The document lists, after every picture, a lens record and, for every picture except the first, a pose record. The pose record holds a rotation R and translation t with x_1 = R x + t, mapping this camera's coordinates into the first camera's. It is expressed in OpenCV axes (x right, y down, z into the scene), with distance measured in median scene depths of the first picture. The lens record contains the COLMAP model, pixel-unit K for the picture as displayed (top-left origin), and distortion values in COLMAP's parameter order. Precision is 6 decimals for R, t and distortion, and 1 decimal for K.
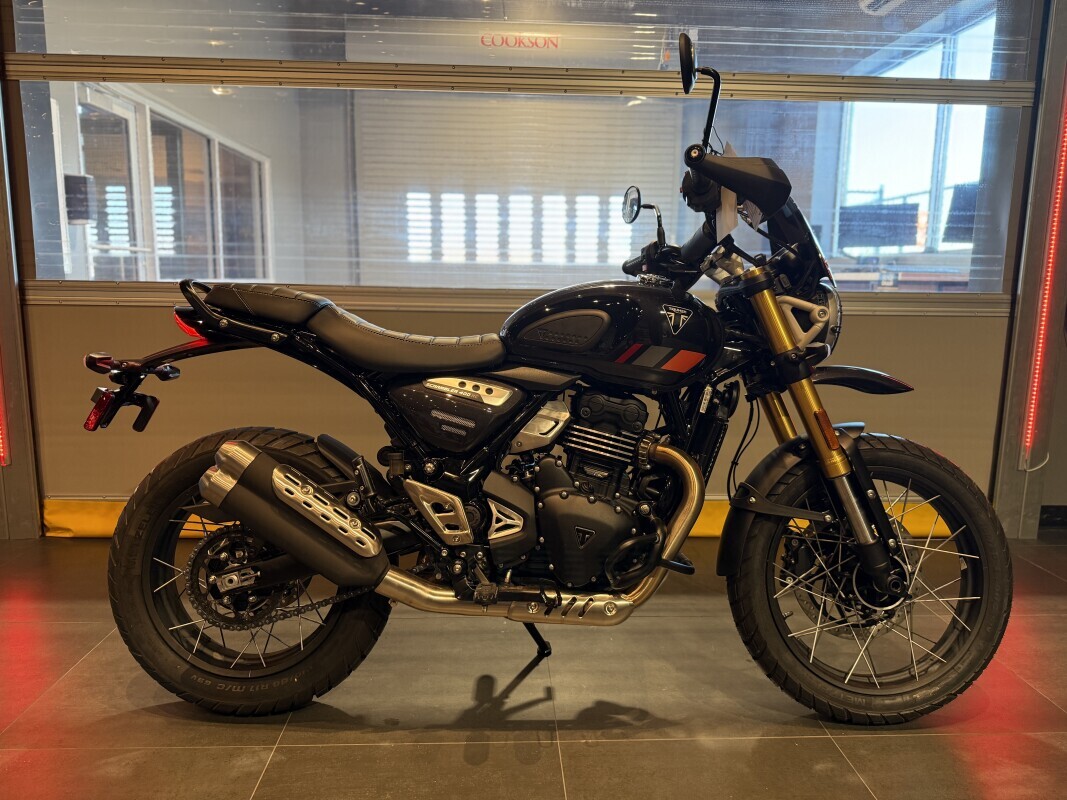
lens RADIAL K [[741.9, 0, 528.9], [0, 741.9, 400.3], [0, 0, 1]] dist [0.006849, -0.014504]
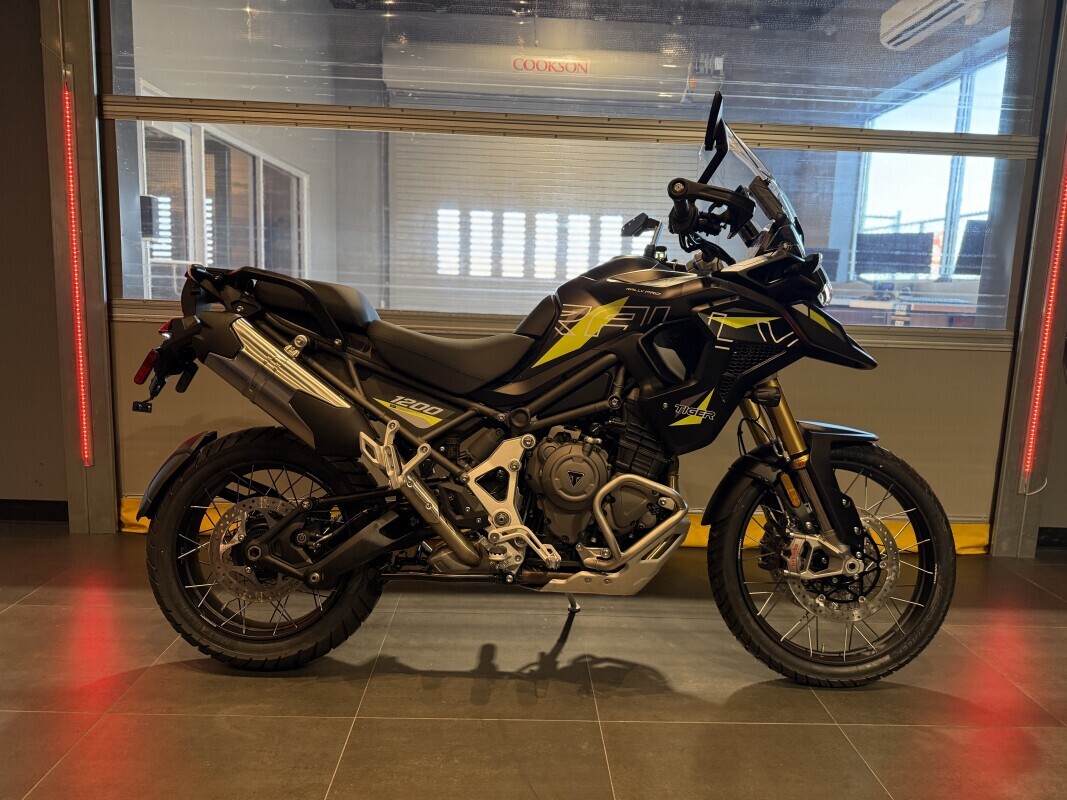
lens RADIAL K [[741.9, 0, 533.7], [0, 741.9, 401.2], [0, 0, 1]] dist [0.006849, -0.014504]
pose [[0.999637, 0.023890, -0.012481, -0.033746], [-0.024026, 0.999653, -0.010831, -0.011918], [0.012218, 0.011127, 0.999863, -0.088653]]
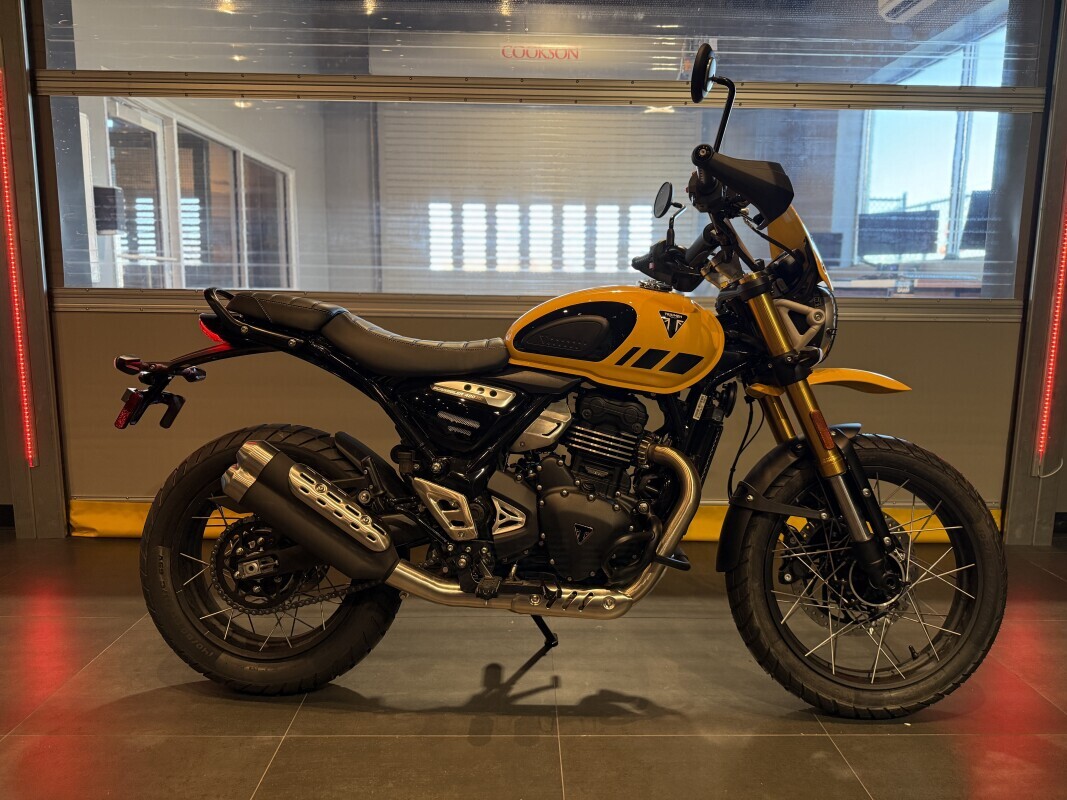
lens RADIAL K [[741.9, 0, 532.9], [0, 741.9, 401.9], [0, 0, 1]] dist [0.006849, -0.014504]
pose [[0.999618, 0.002023, -0.027561, 0.017798], [-0.002313, 0.999942, -0.010482, 0.006286], [0.027538, 0.010542, 0.999565, -0.015200]]
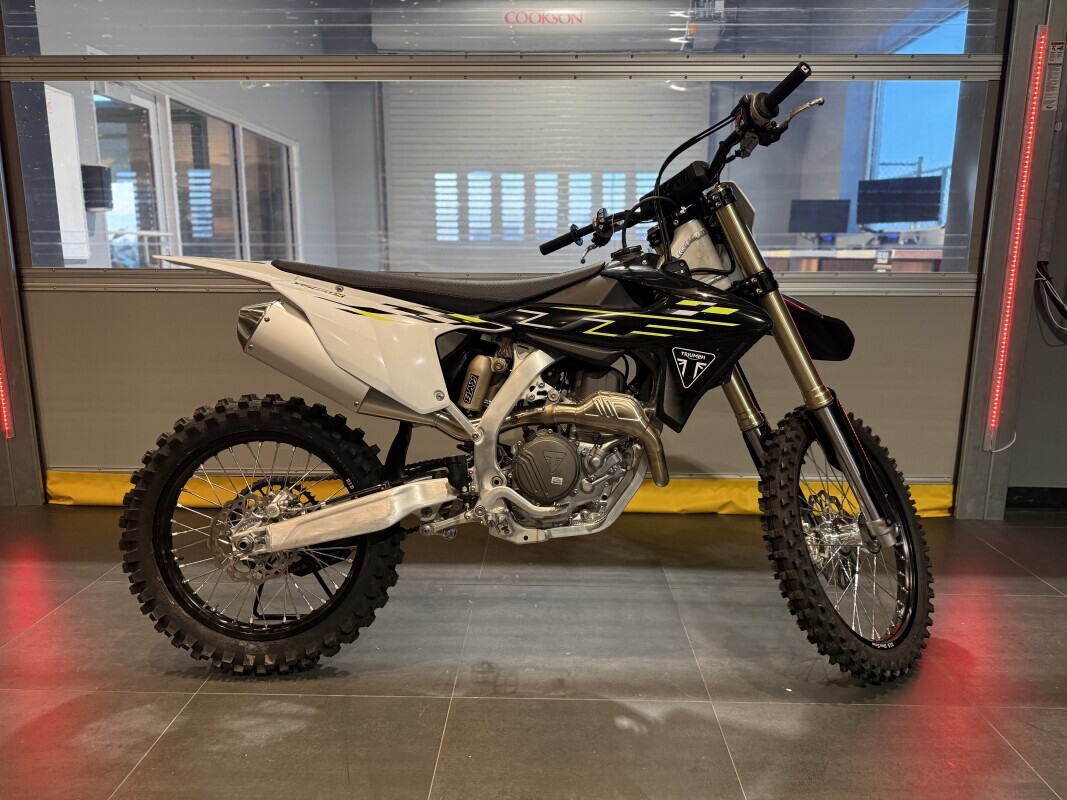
lens RADIAL K [[741.9, 0, 533.2], [0, 741.9, 402.1], [0, 0, 1]] dist [0.006849, -0.014504]
pose [[0.997502, 0.004140, -0.070523, 0.131672], [-0.001873, 0.999480, 0.032187, -0.002284], [0.070619, -0.031975, 0.996991, -0.029291]]
